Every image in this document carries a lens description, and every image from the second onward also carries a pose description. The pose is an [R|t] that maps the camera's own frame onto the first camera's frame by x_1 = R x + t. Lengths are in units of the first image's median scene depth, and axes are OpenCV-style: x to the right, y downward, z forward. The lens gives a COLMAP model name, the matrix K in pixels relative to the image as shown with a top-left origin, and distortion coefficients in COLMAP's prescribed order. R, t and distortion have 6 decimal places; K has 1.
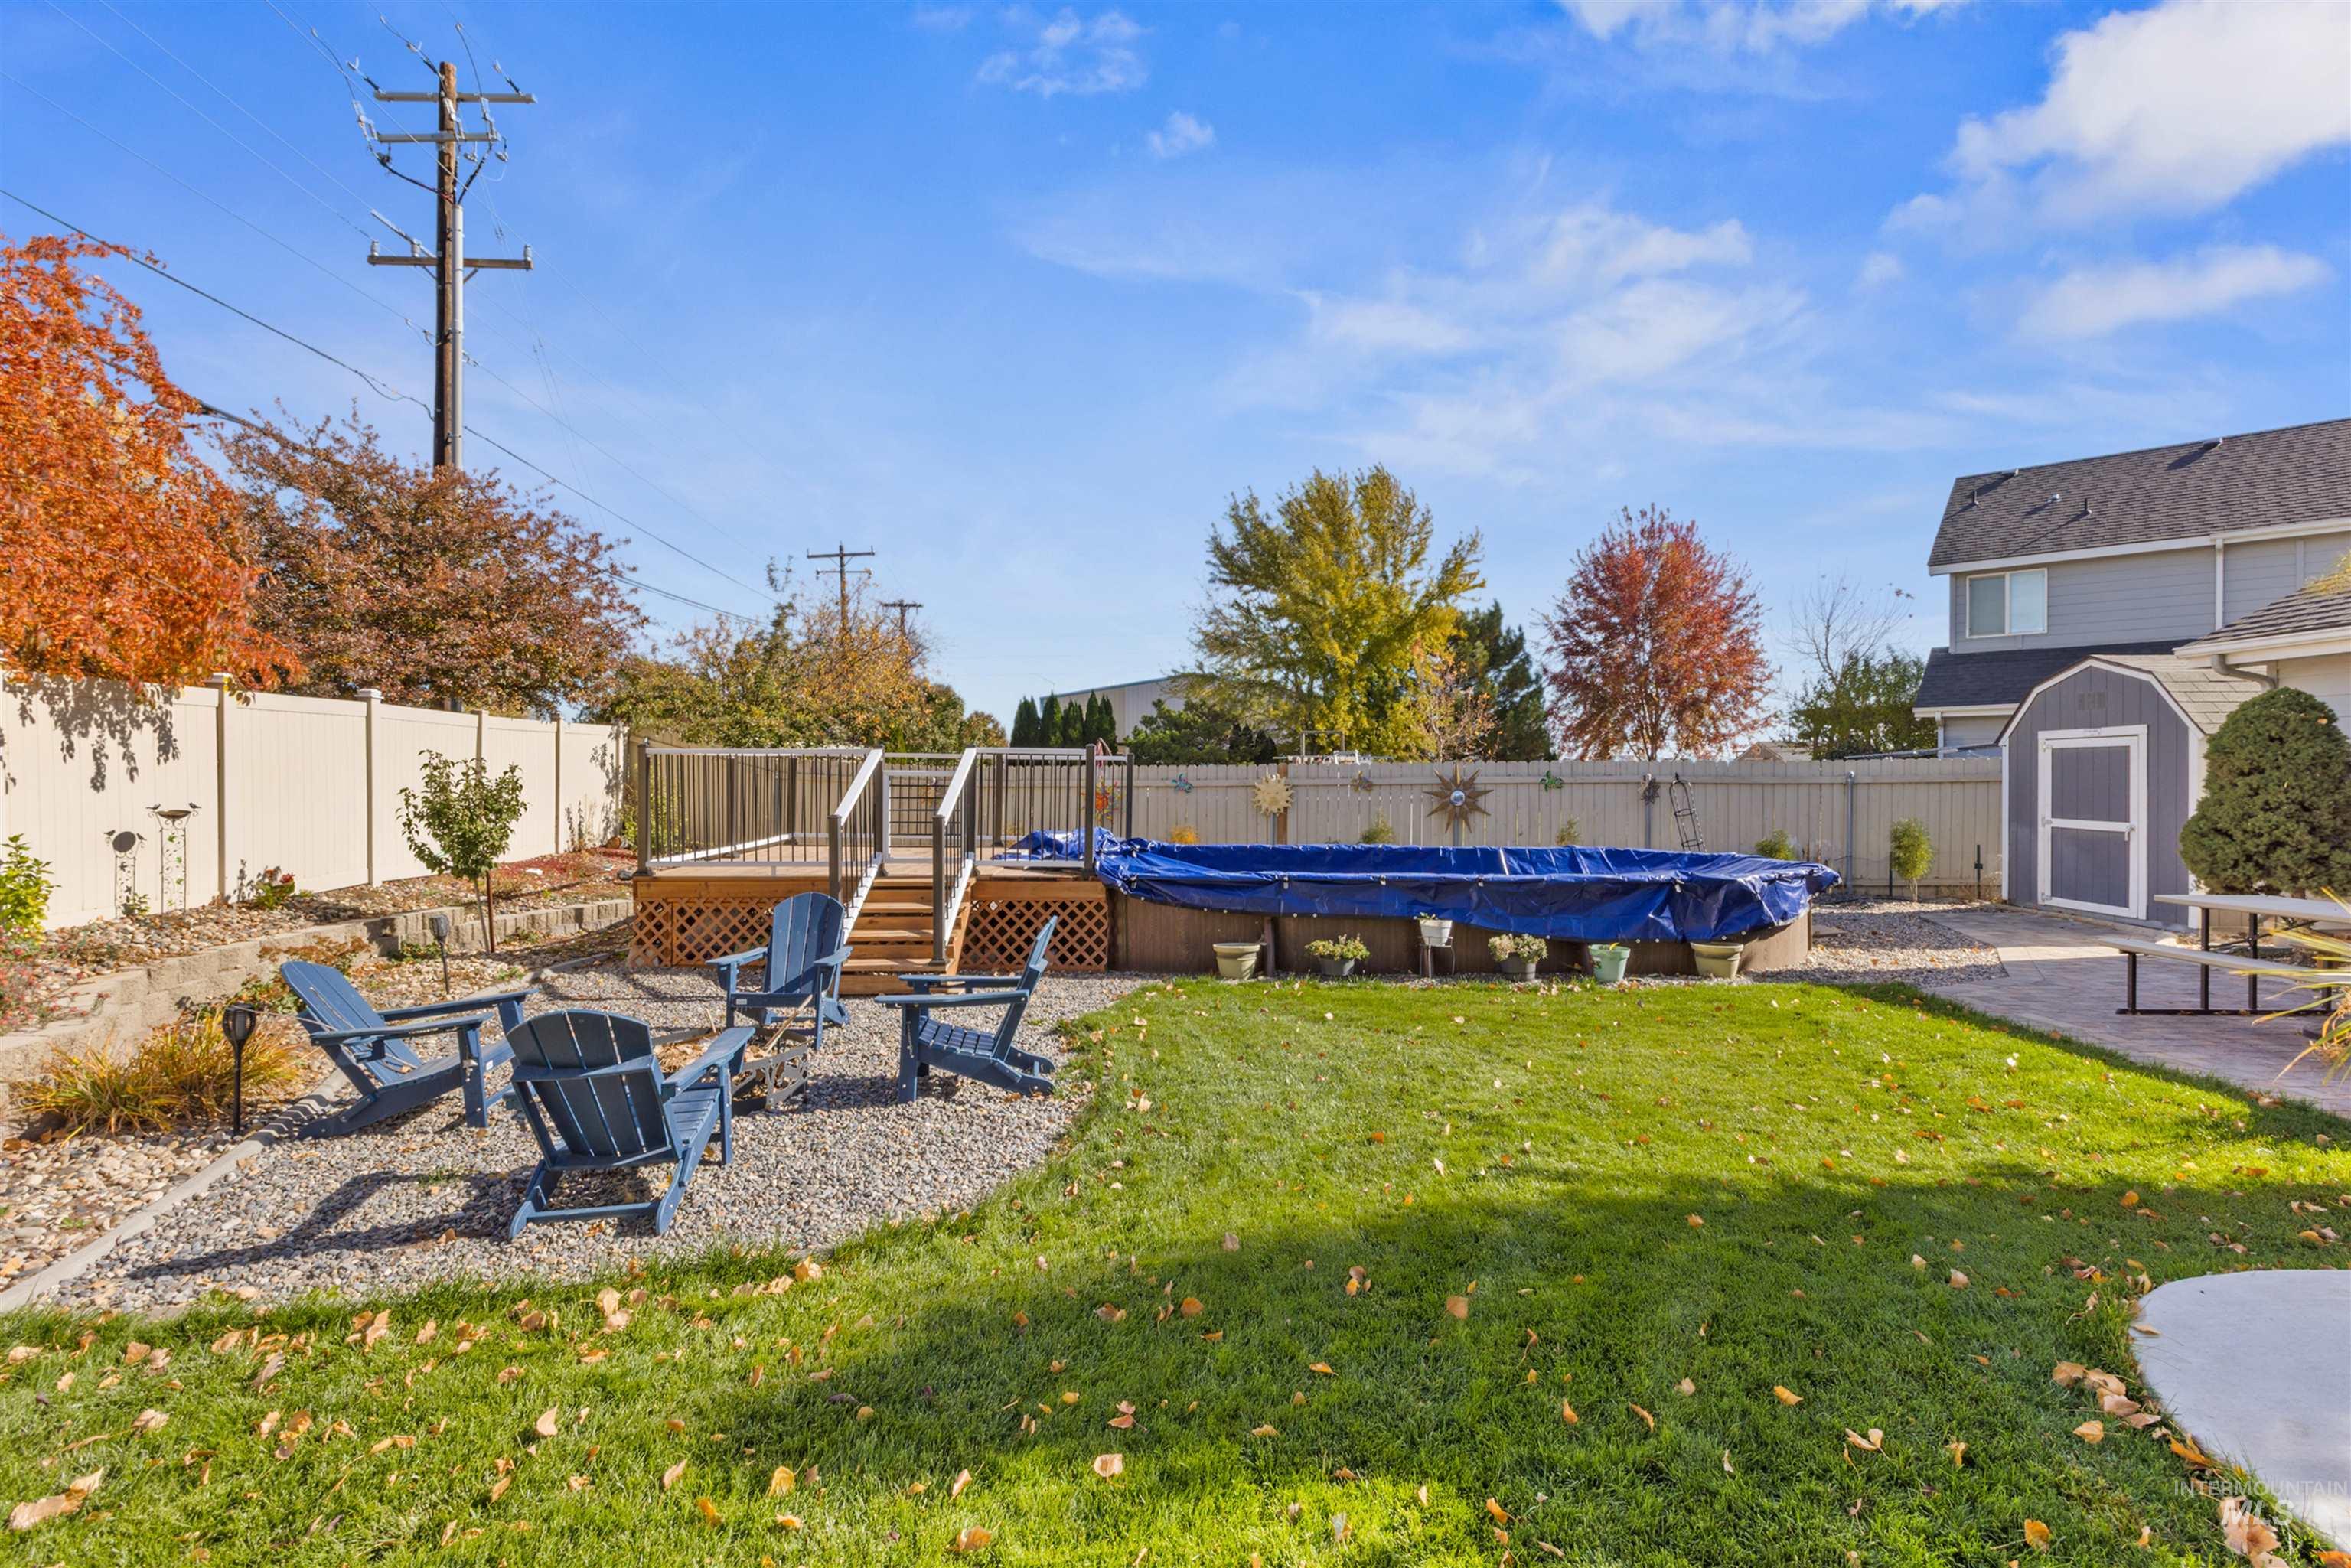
lens RADIAL K [[1063.2, 0, 1175.5], [0, 1063.2, 784.0], [0, 0, 1]] dist [0.001100, 0.000345]
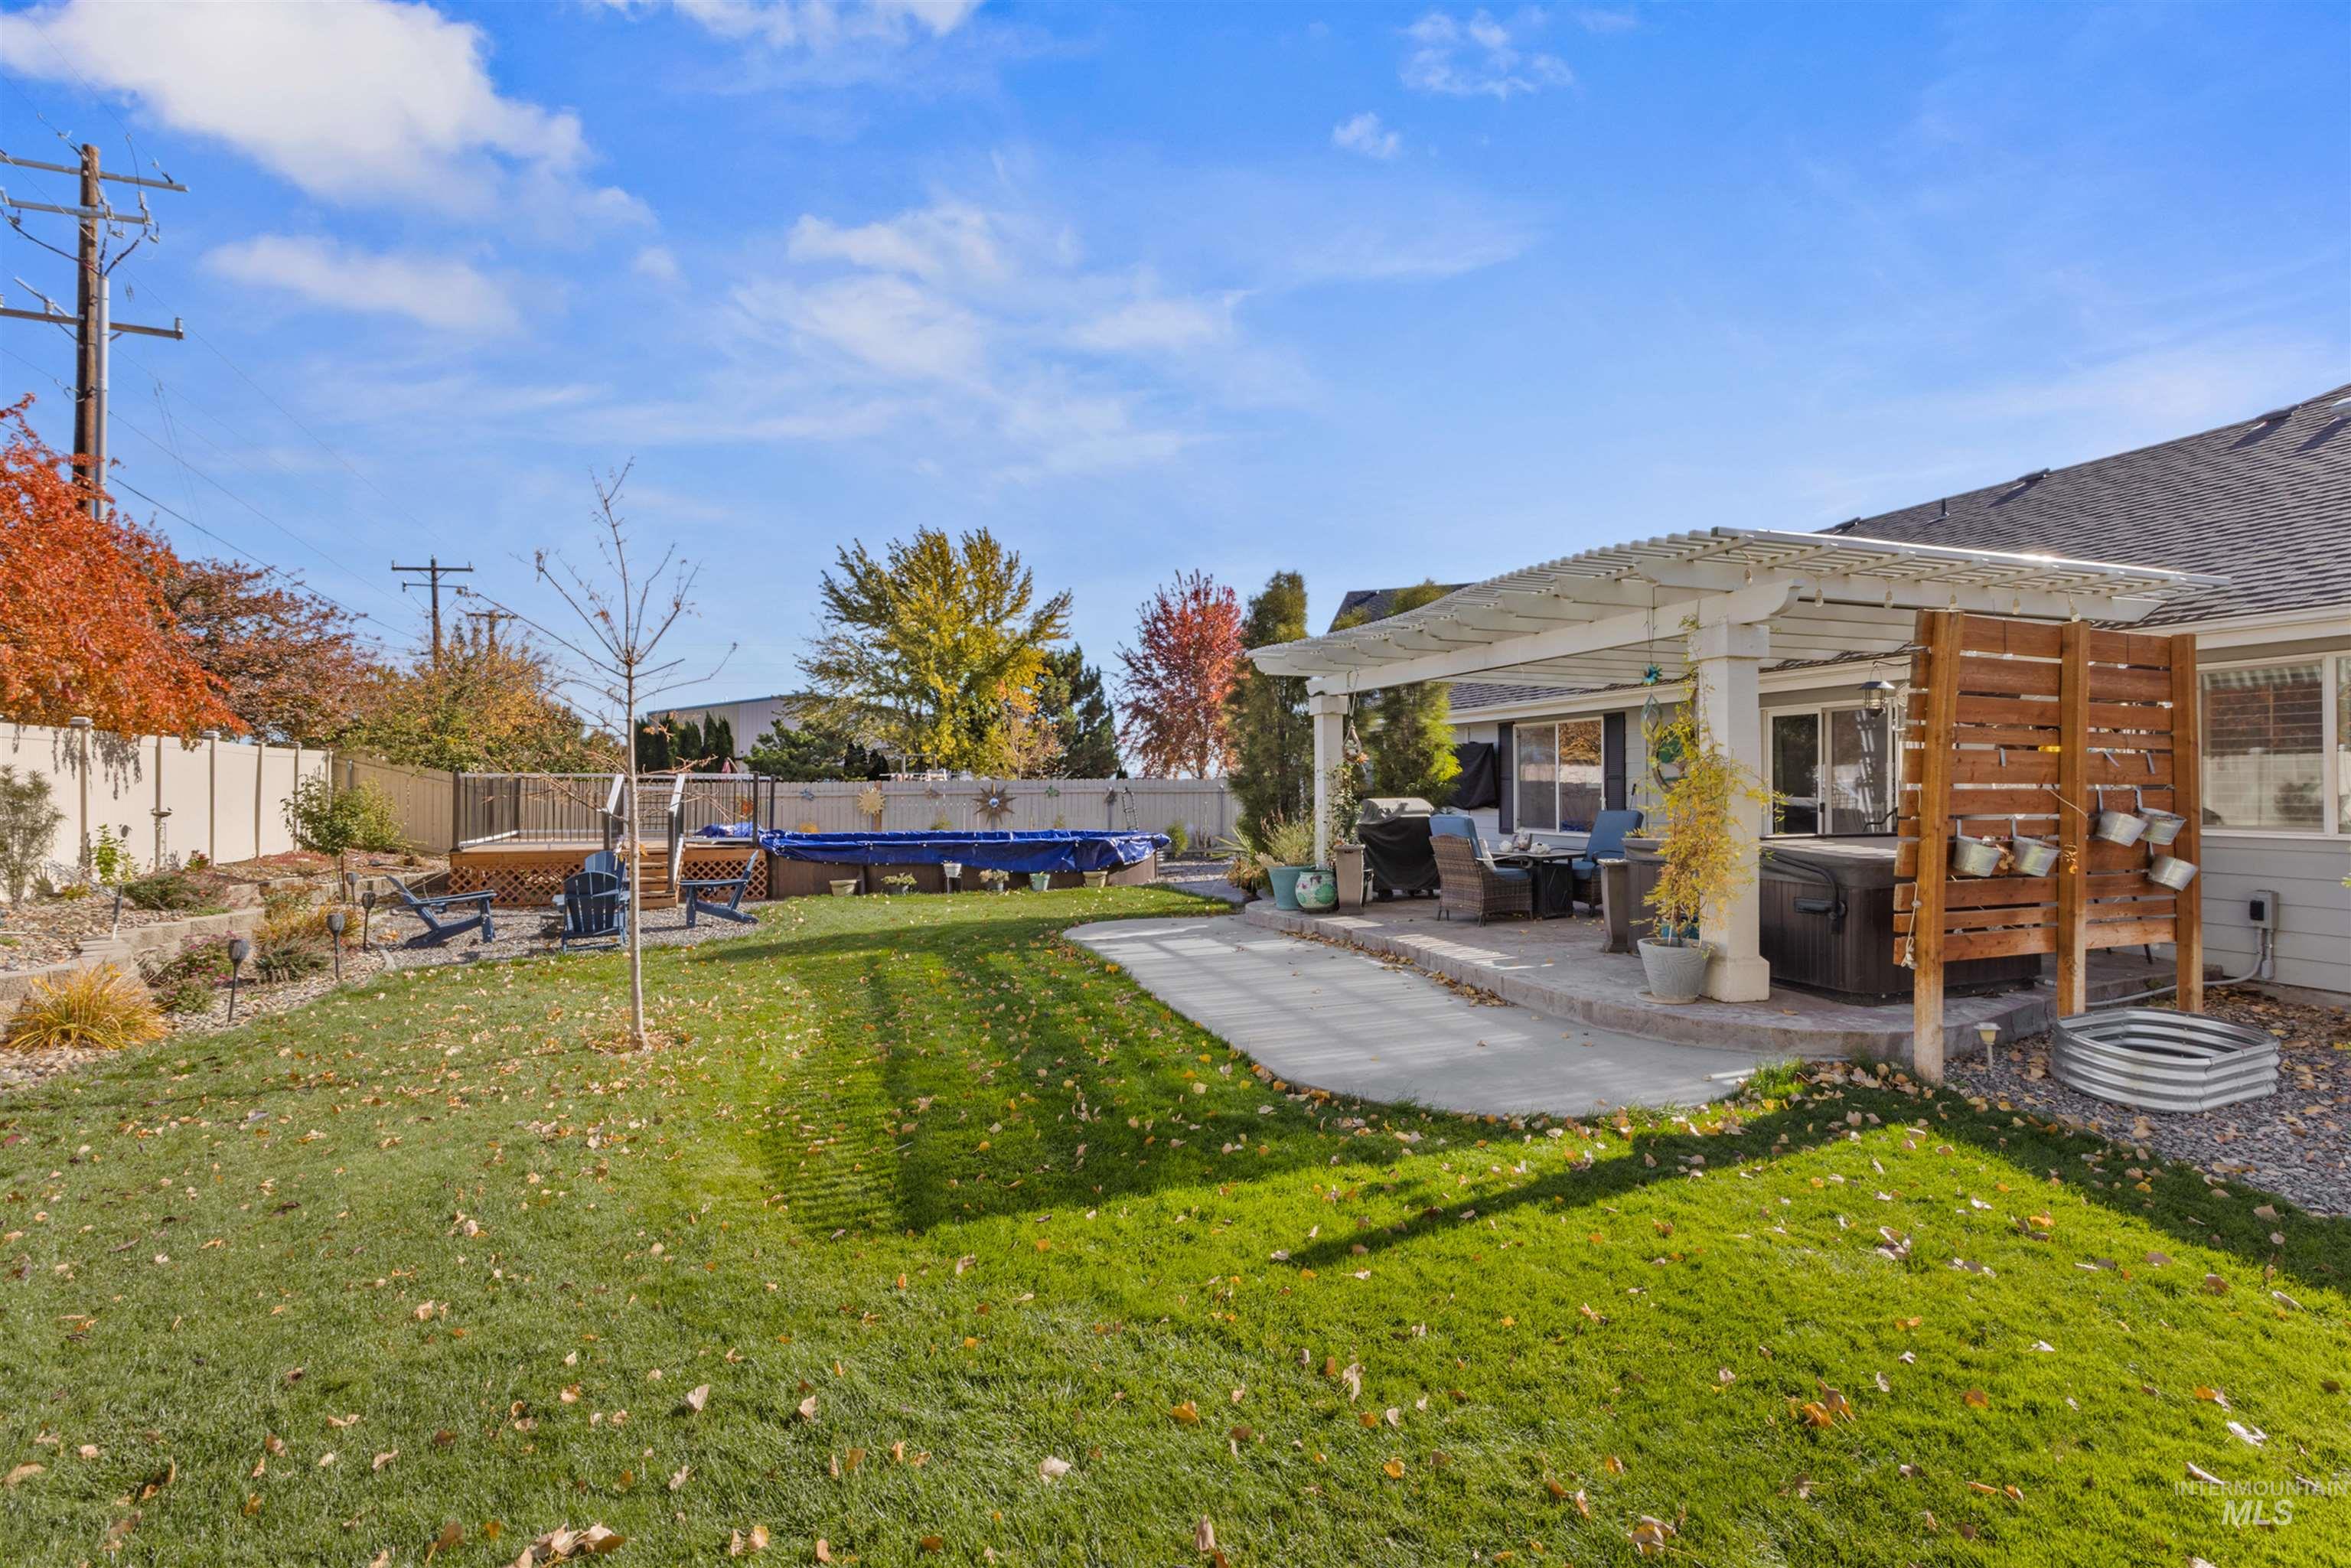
lens RADIAL K [[1058.2, 0, 1200.1], [0, 1058.2, 791.3], [0, 0, 1]] dist [0.001665, -0.000754]
pose [[0.931417, -0.003908, 0.363932, -0.015432], [0.006167, 0.999968, -0.005044, 0.004413], [-0.363901, 0.006942, 0.931412, -0.429608]]
